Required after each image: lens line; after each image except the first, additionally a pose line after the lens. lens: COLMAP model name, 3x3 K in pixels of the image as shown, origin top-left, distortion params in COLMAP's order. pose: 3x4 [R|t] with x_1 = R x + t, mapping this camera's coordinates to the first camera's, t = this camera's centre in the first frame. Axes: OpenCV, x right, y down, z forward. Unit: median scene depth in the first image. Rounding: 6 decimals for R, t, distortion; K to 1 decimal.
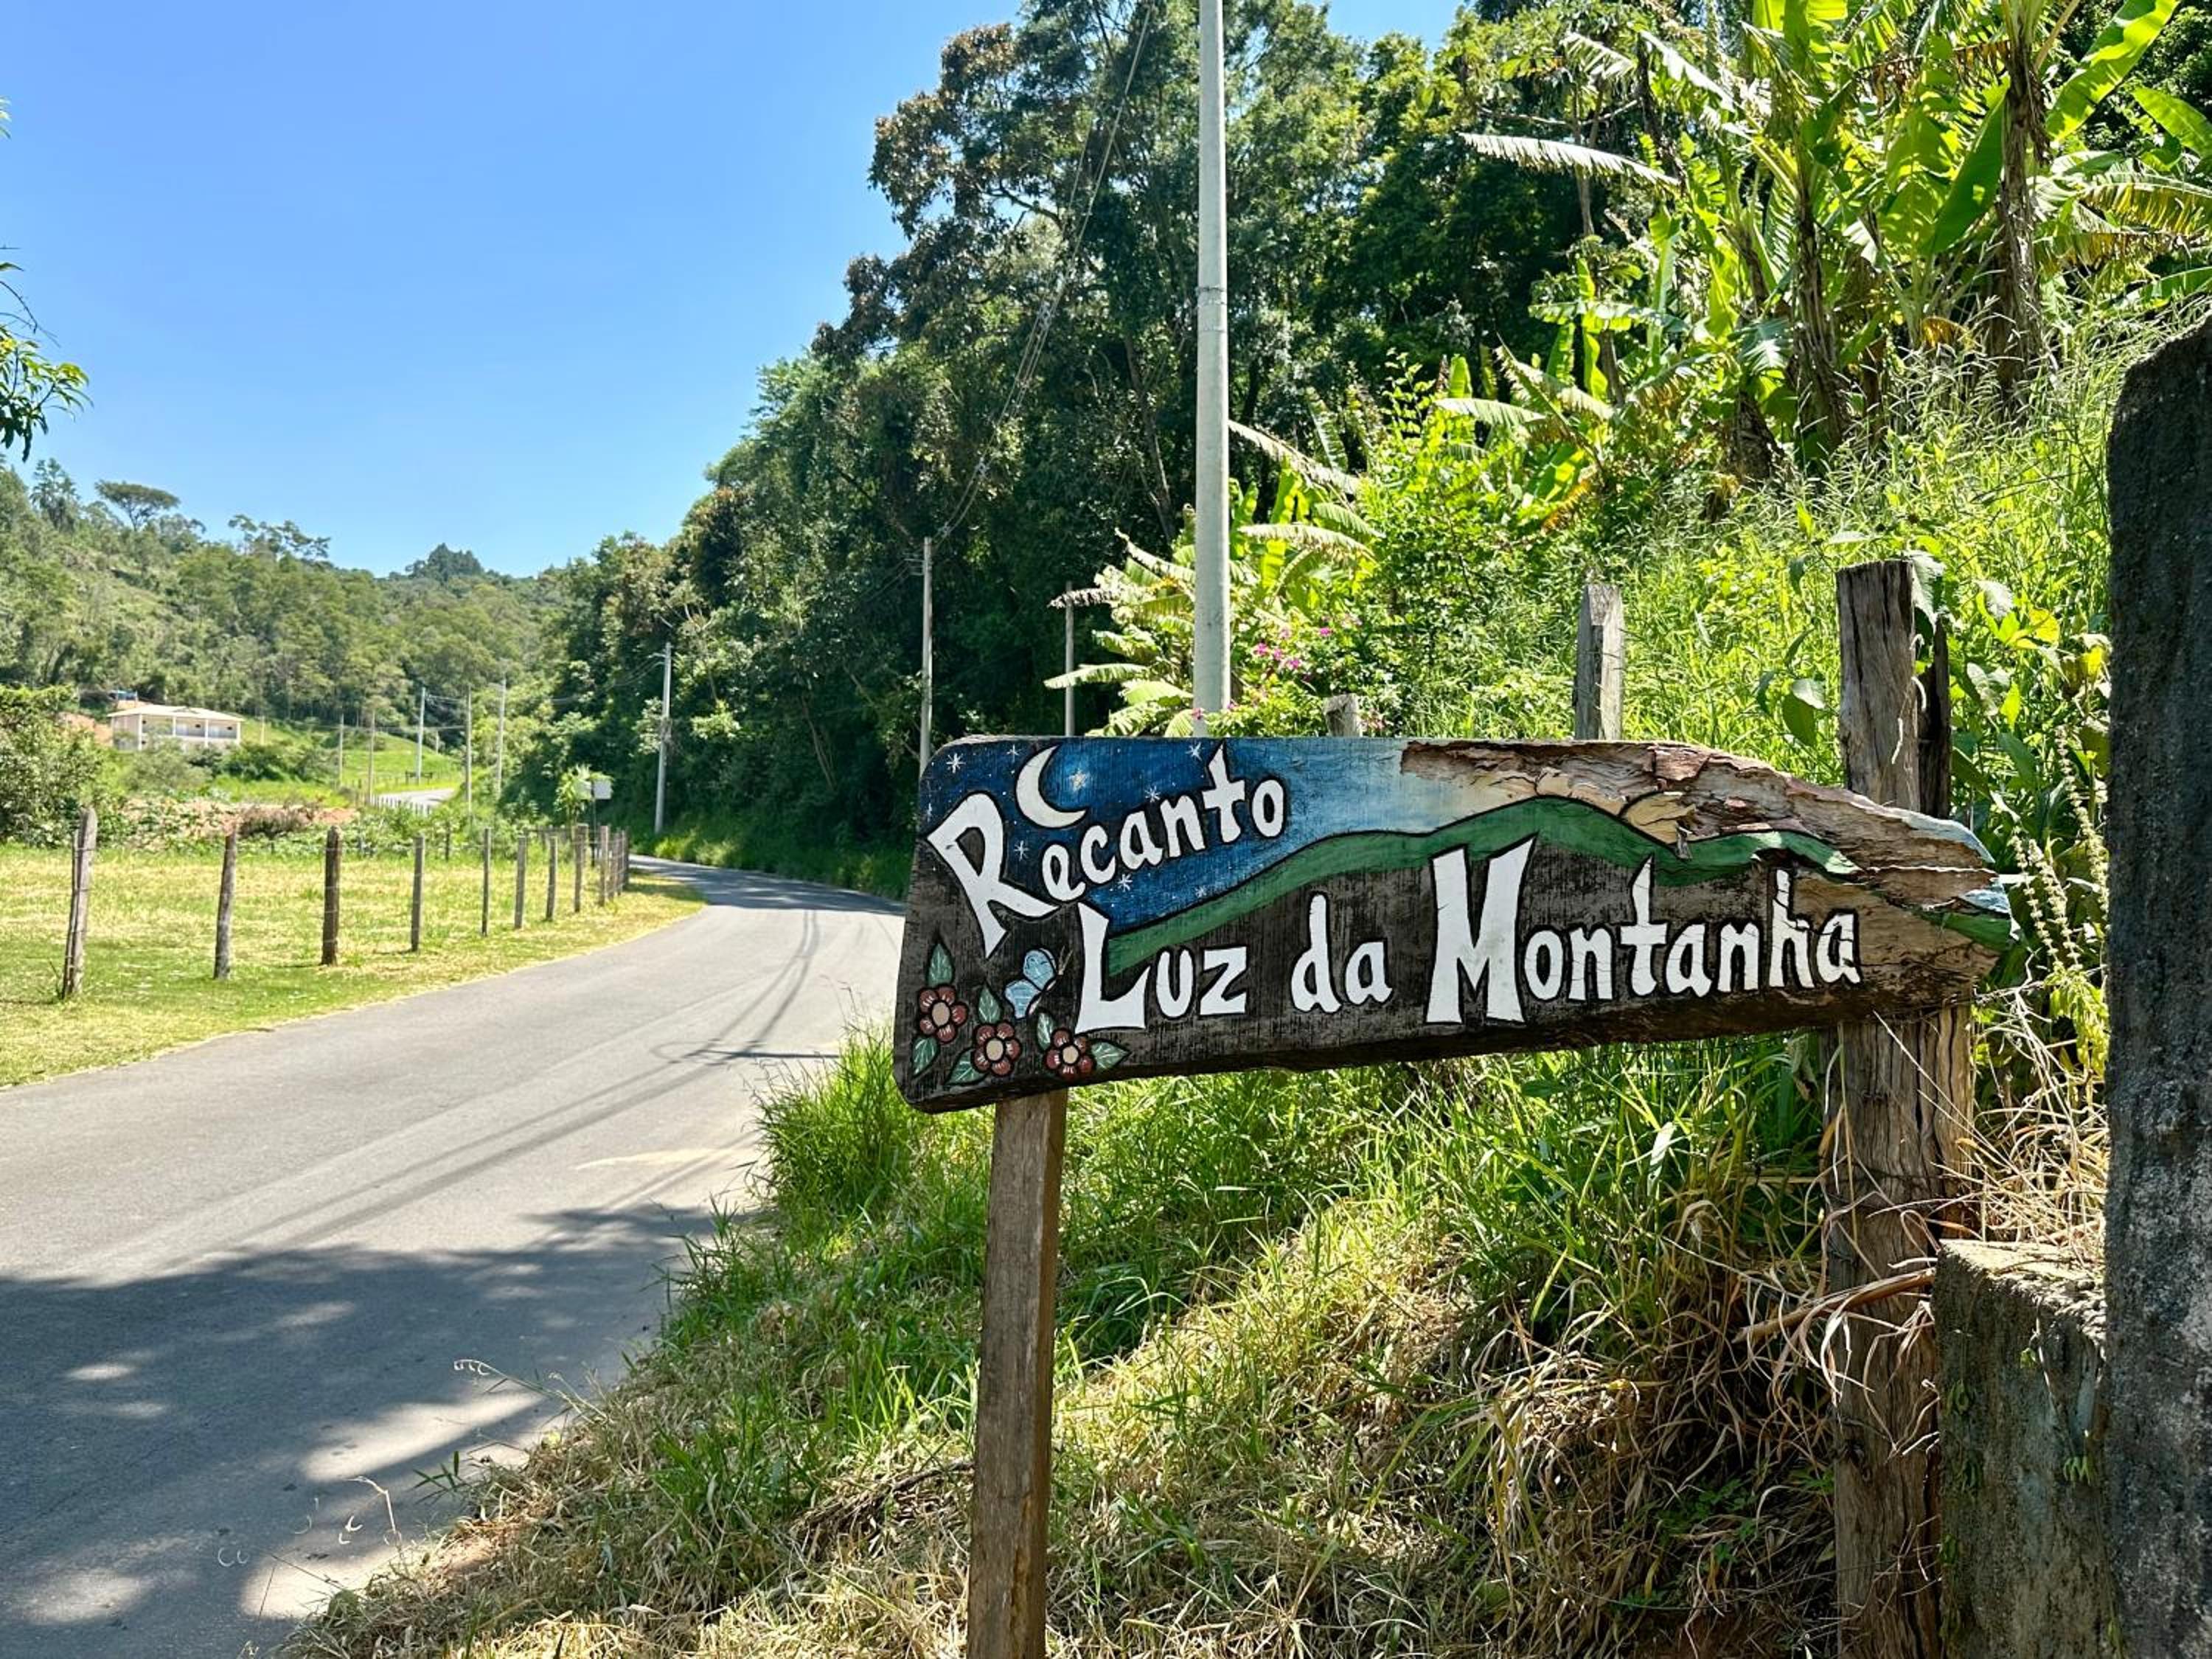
lens RADIAL K [[1704.5, 0, 1074.8], [0, 1704.5, 822.4], [0, 0, 1]] dist [0.160386, -0.275534]
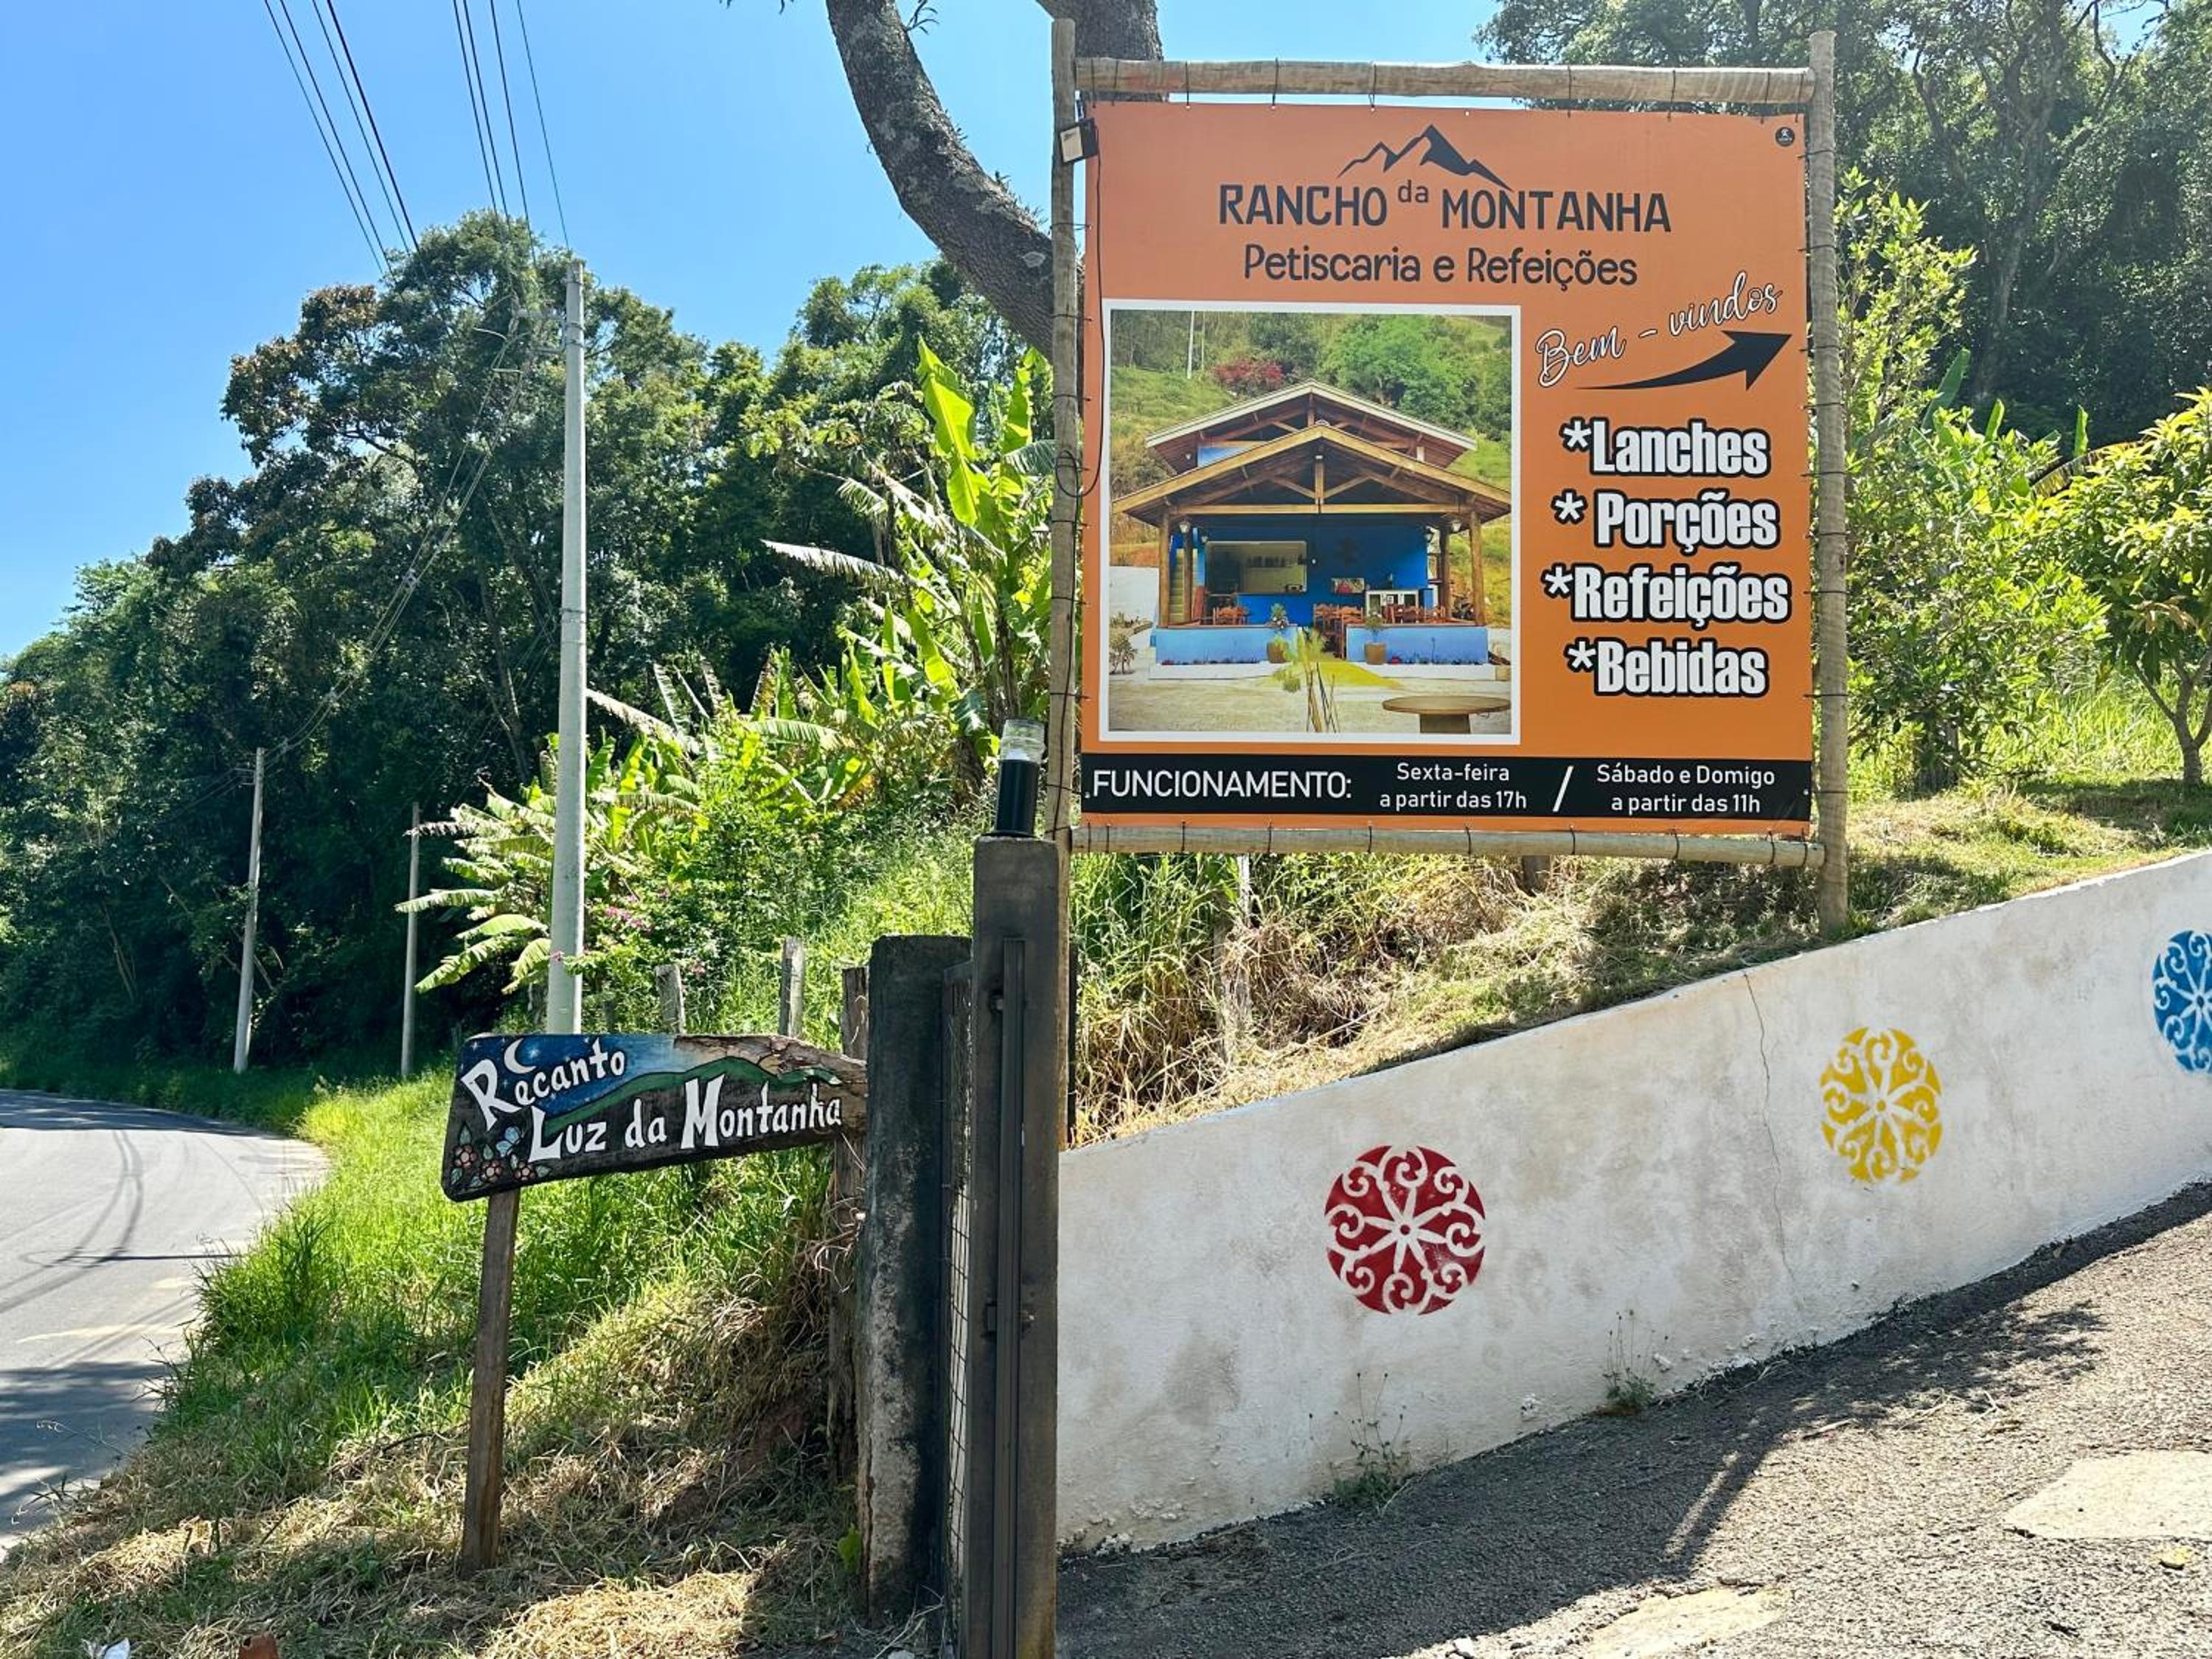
lens RADIAL K [[1737.3, 0, 1106.0], [0, 1737.3, 829.5], [0, 0, 1]] dist [0.170928, -0.339101]
pose [[0.926558, 0.032962, 0.374704, -0.035761], [0.007778, 0.994261, -0.106697, -0.012386], [-0.376071, 0.101775, 0.920984, -0.297941]]
